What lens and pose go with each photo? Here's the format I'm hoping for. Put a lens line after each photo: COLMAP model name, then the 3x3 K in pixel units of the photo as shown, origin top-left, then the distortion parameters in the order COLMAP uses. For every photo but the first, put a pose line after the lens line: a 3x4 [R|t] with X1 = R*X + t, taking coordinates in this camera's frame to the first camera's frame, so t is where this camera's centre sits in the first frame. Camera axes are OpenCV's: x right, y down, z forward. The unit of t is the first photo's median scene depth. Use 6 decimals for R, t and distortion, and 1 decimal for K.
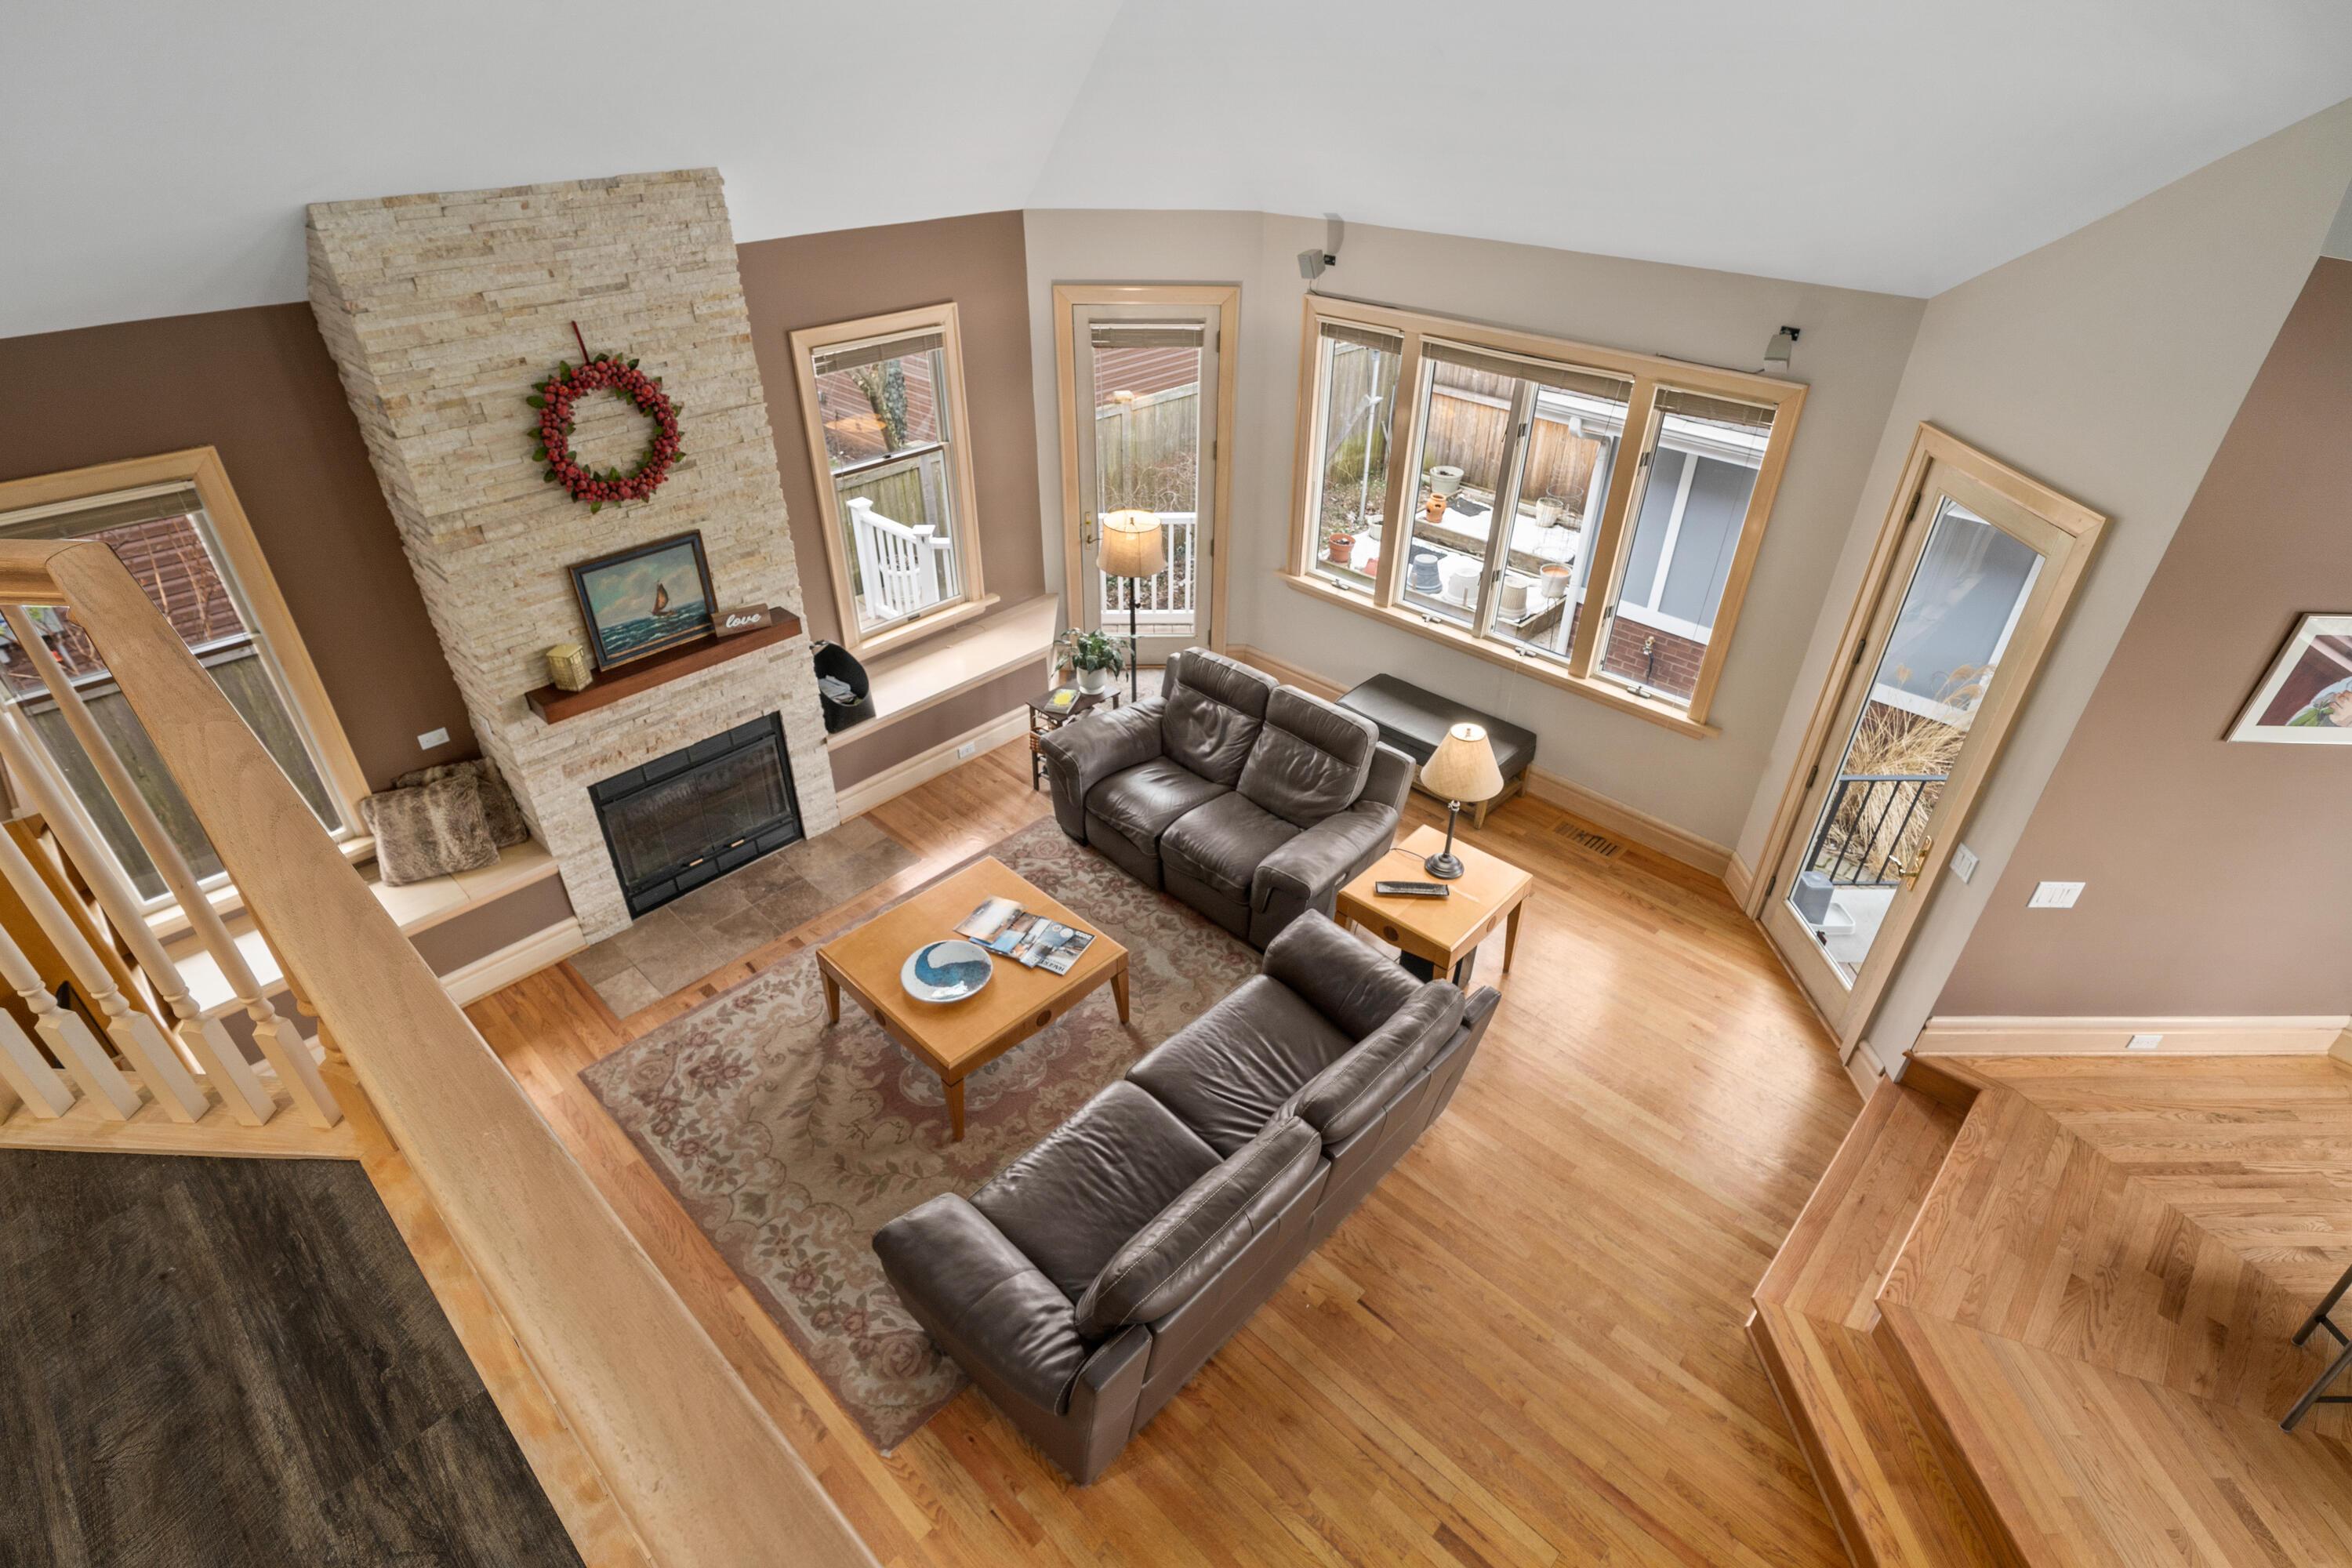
lens RADIAL K [[1149.6, 0, 1166.9], [0, 1149.6, 783.5], [0, 0, 1]] dist [0.001234, 0.000239]
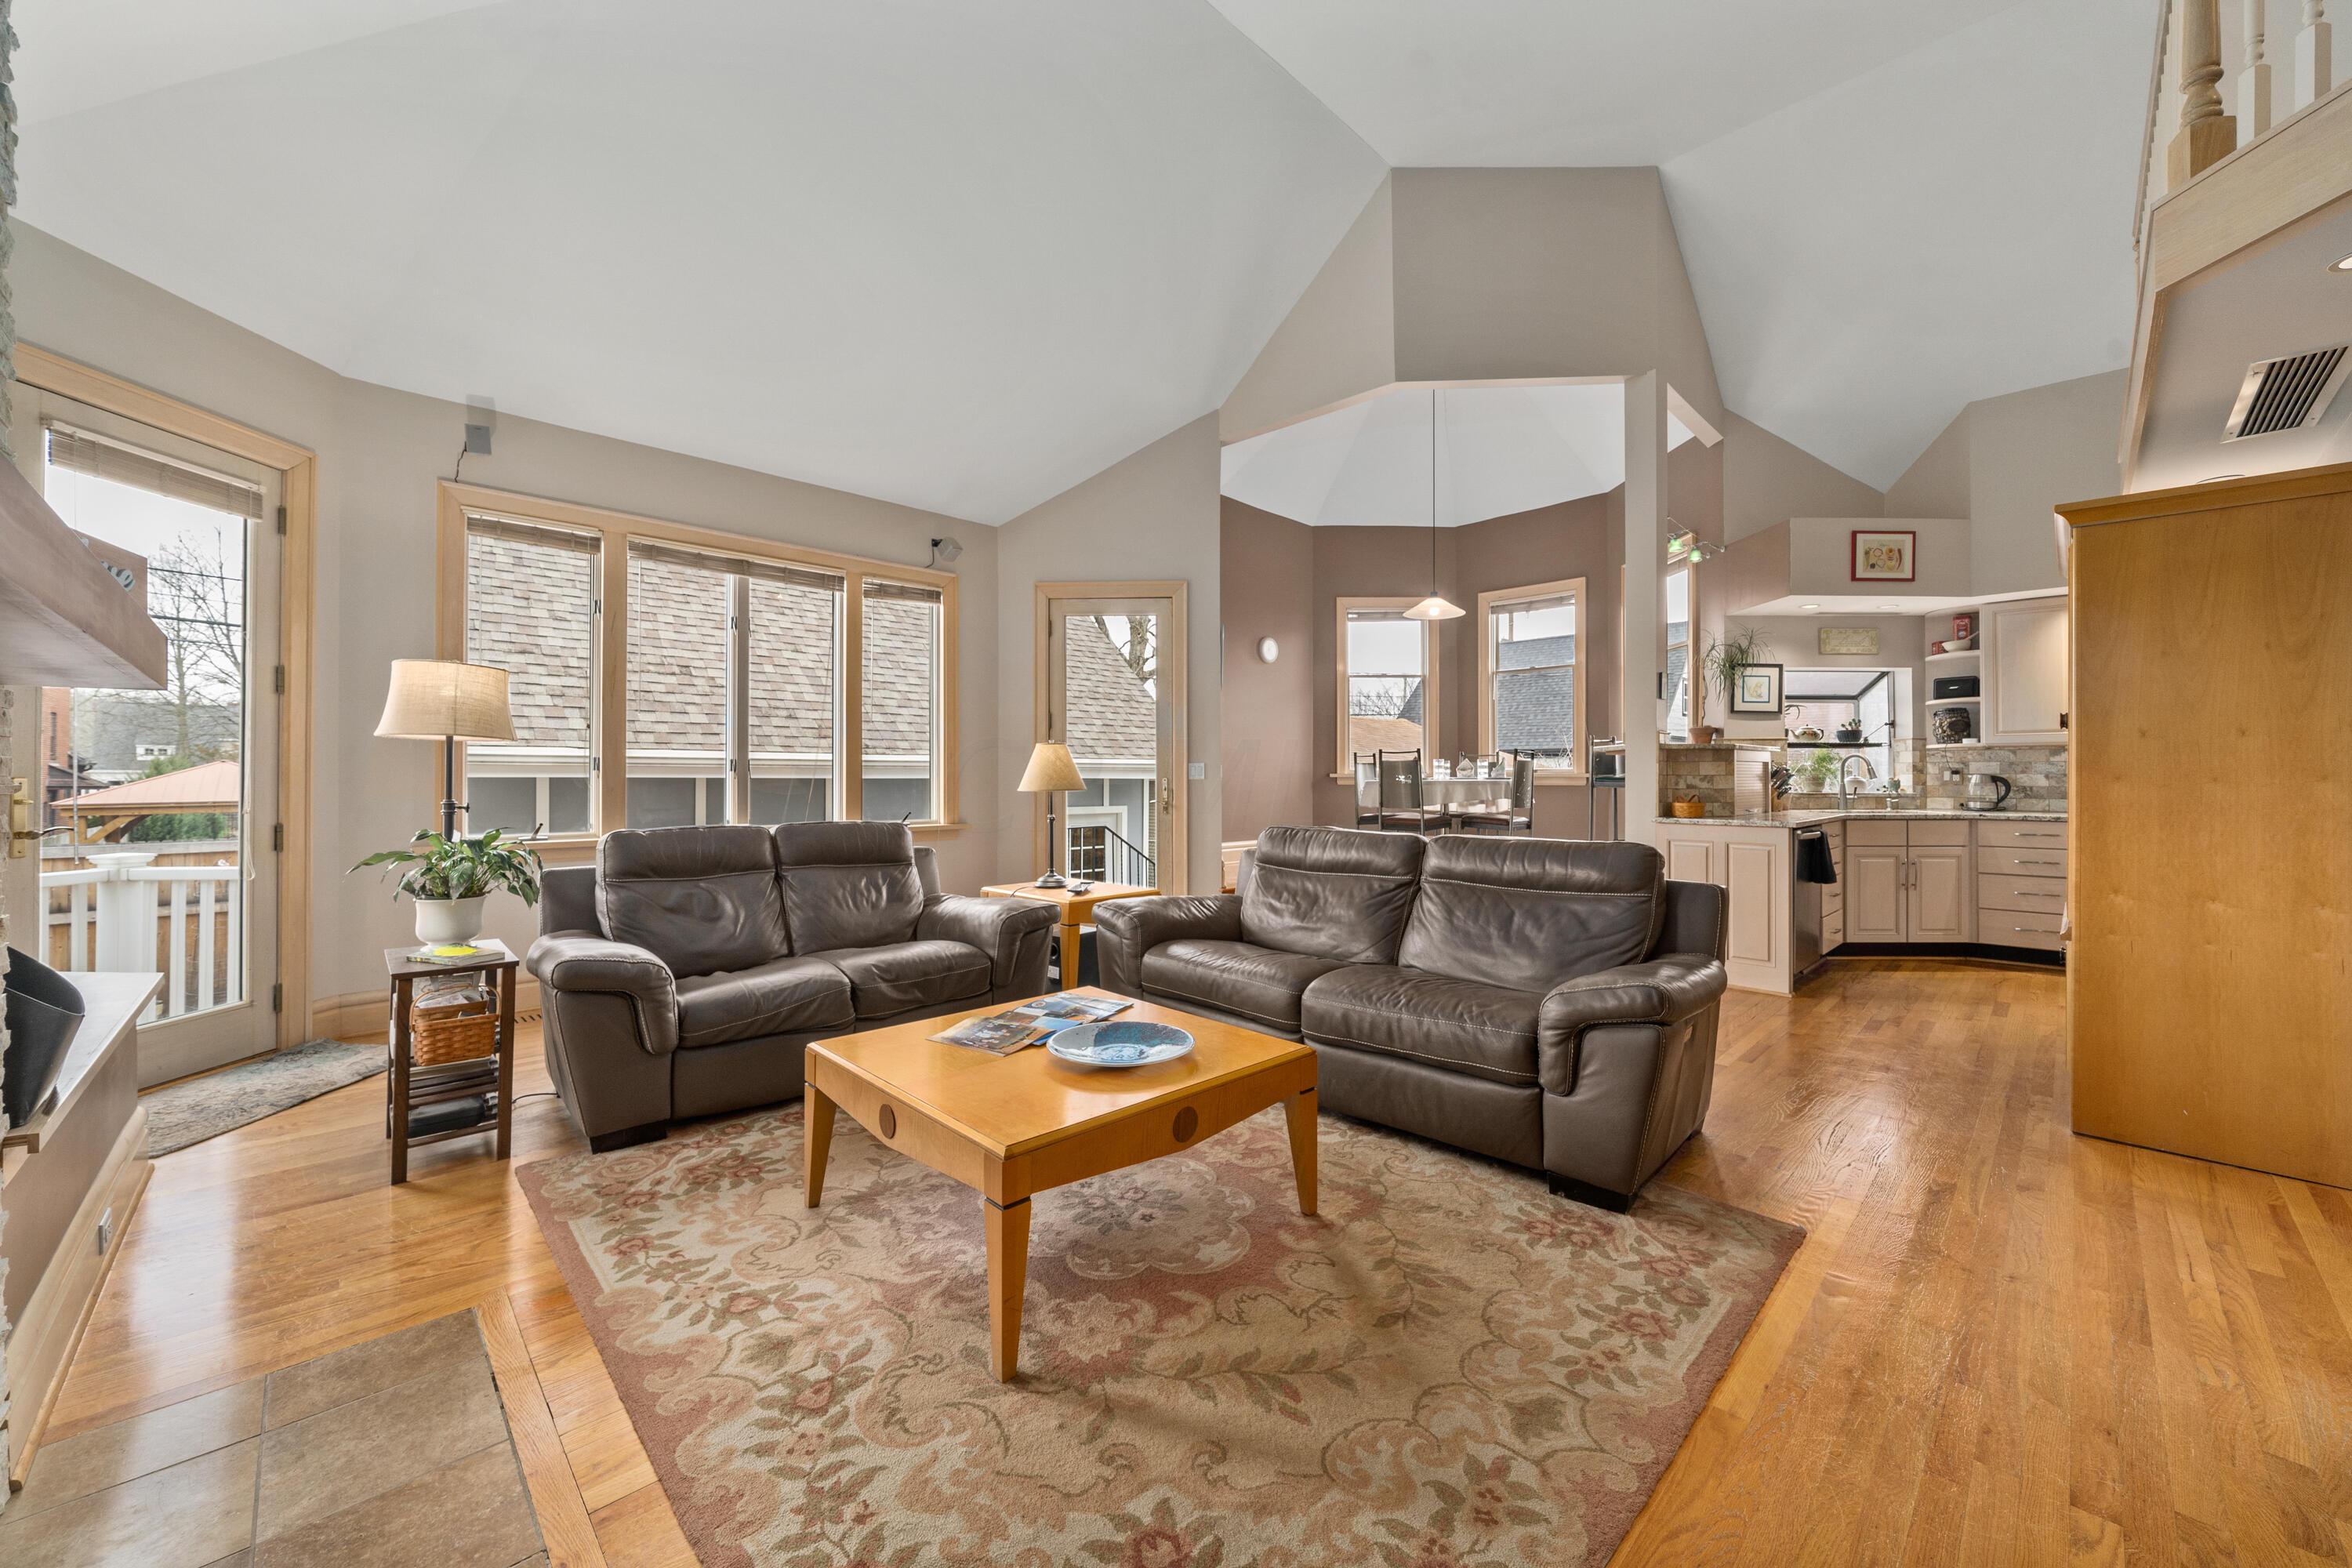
lens RADIAL K [[886.5, 0, 1173.6], [0, 886.5, 771.8], [0, 0, 1]] dist [-0.005254, -0.000074]
pose [[0.034866, -0.000687, 0.999392, -0.648370], [0.556784, 0.830443, -0.018854, 0.067638], [-0.829925, 0.557102, 0.029337, 0.871308]]
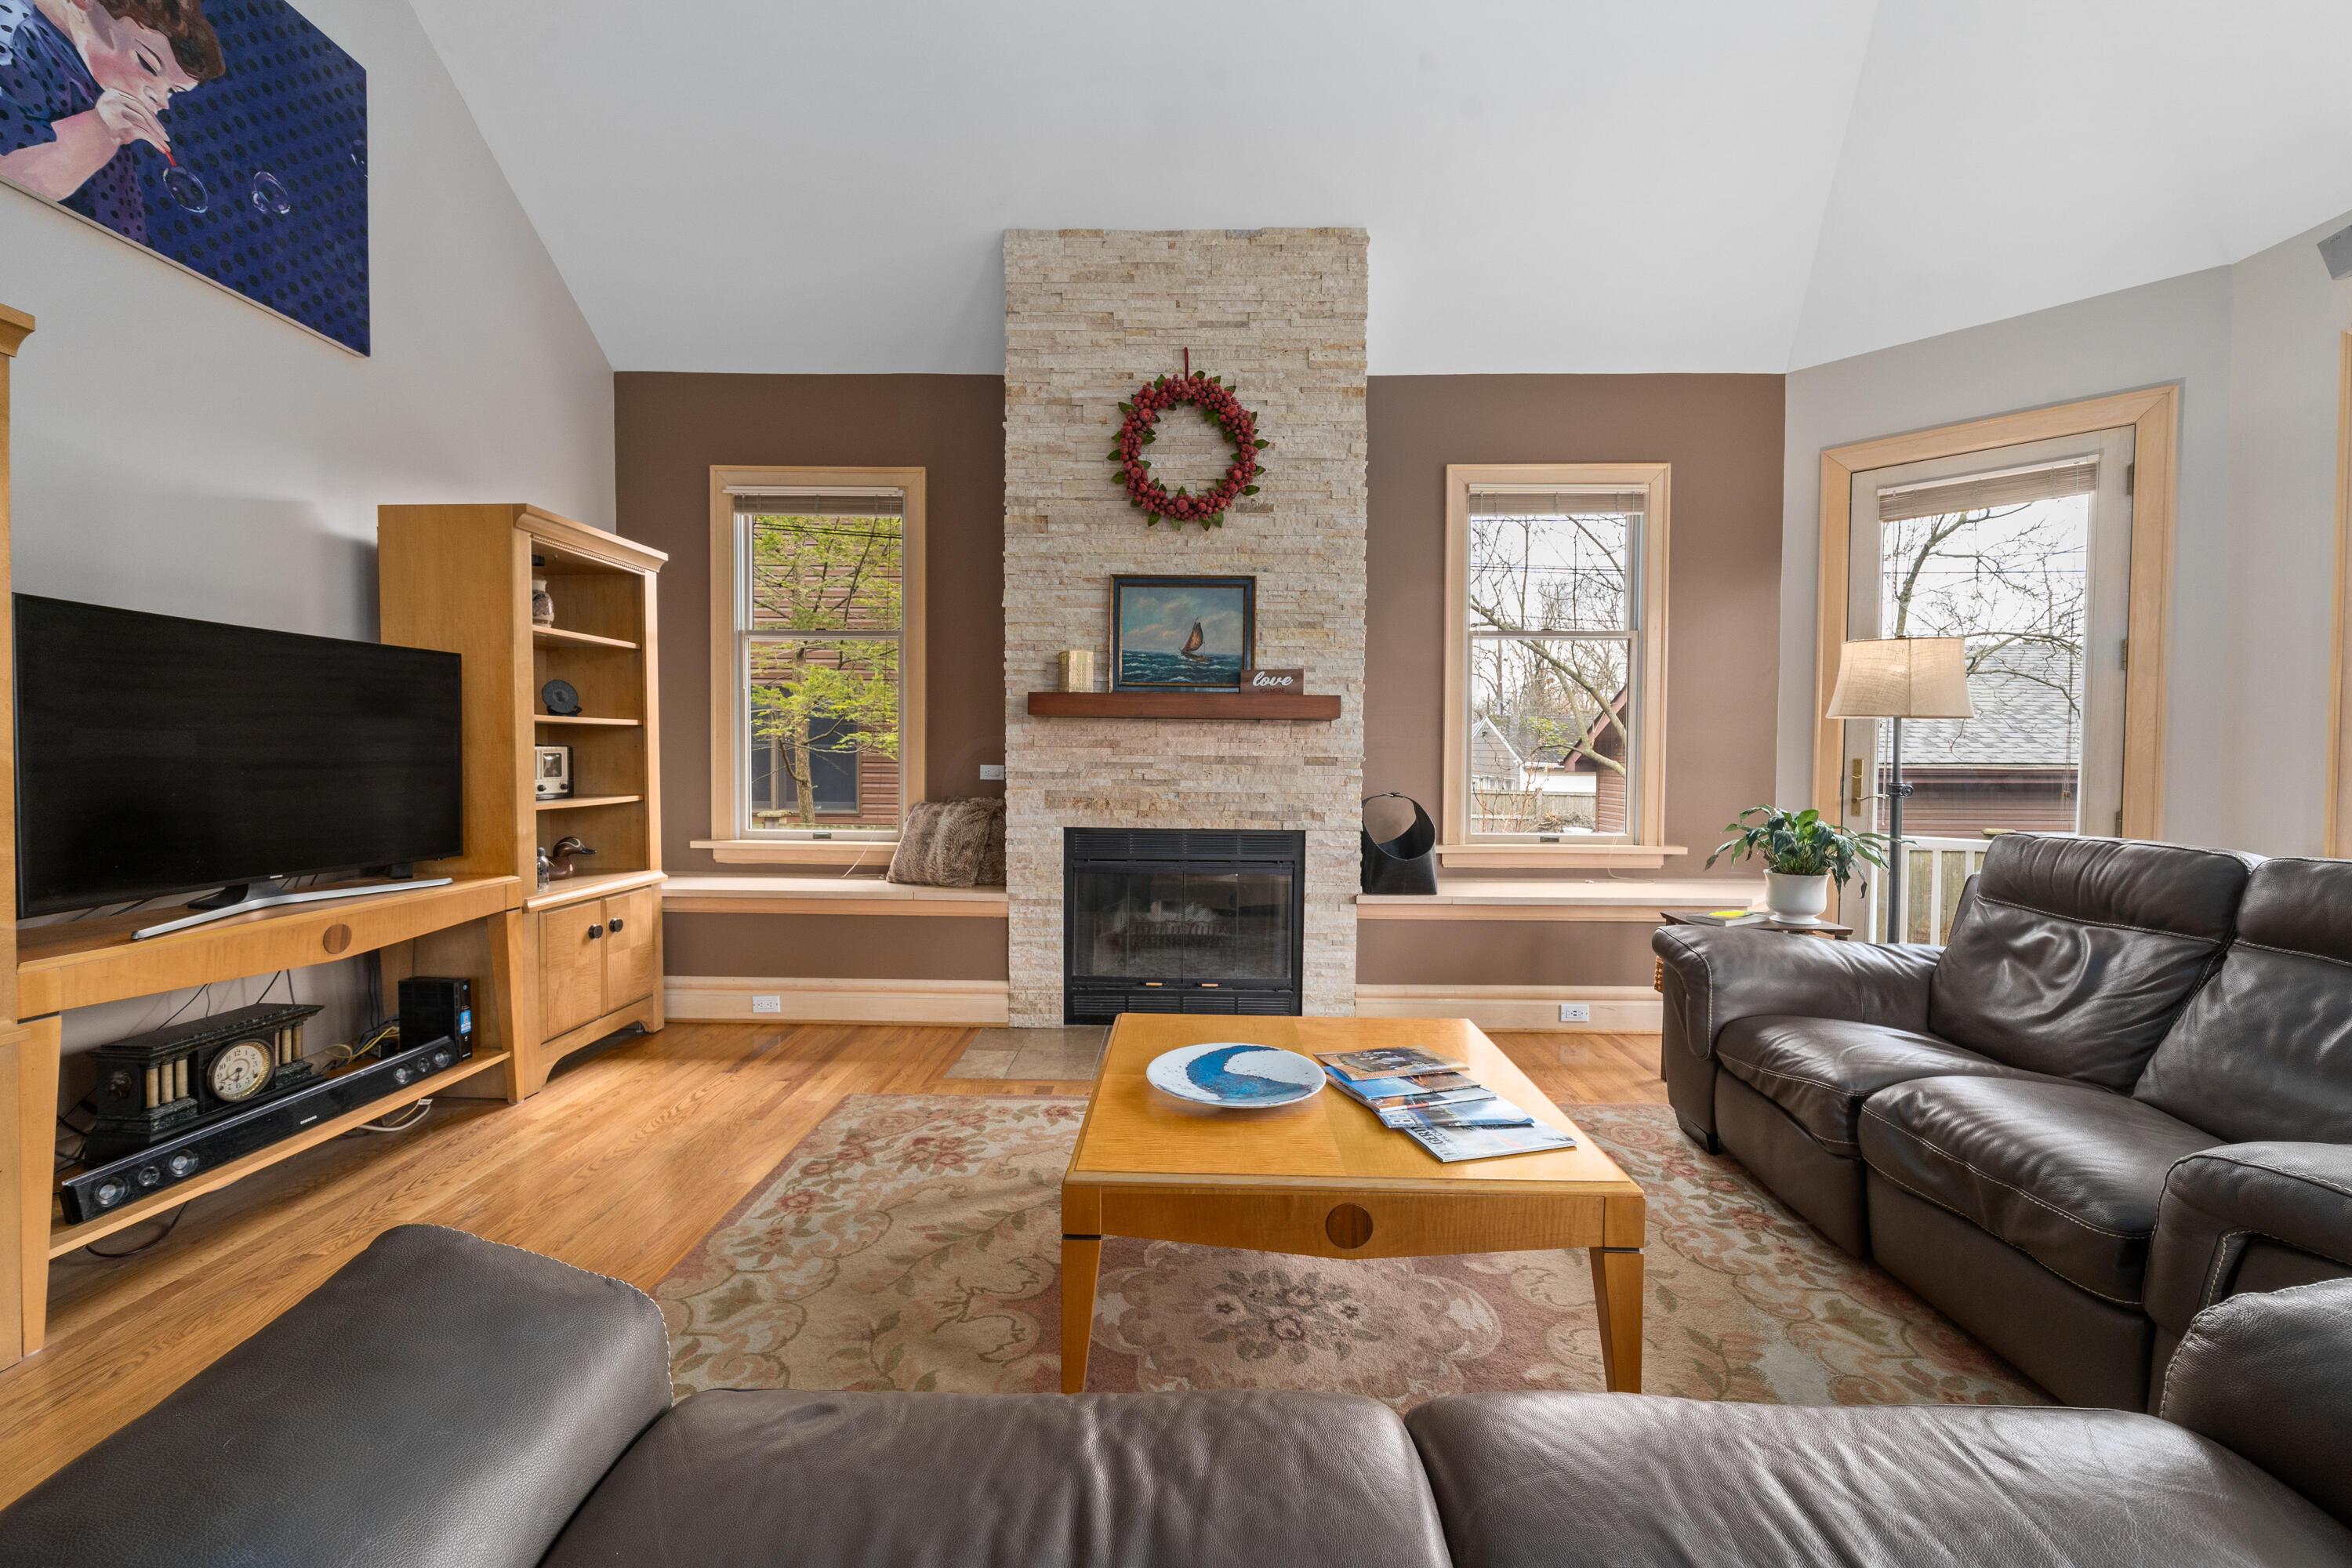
lens RADIAL K [[910.2, 0, 1171.6], [0, 910.2, 780.7], [0, 0, 1]] dist [-0.002975, 0.000148]
pose [[0.678346, 0.019977, -0.734471, 0.078957], [-0.411153, 0.838785, -0.356921, 0.206305], [0.608933, 0.544096, 0.577201, 0.673389]]
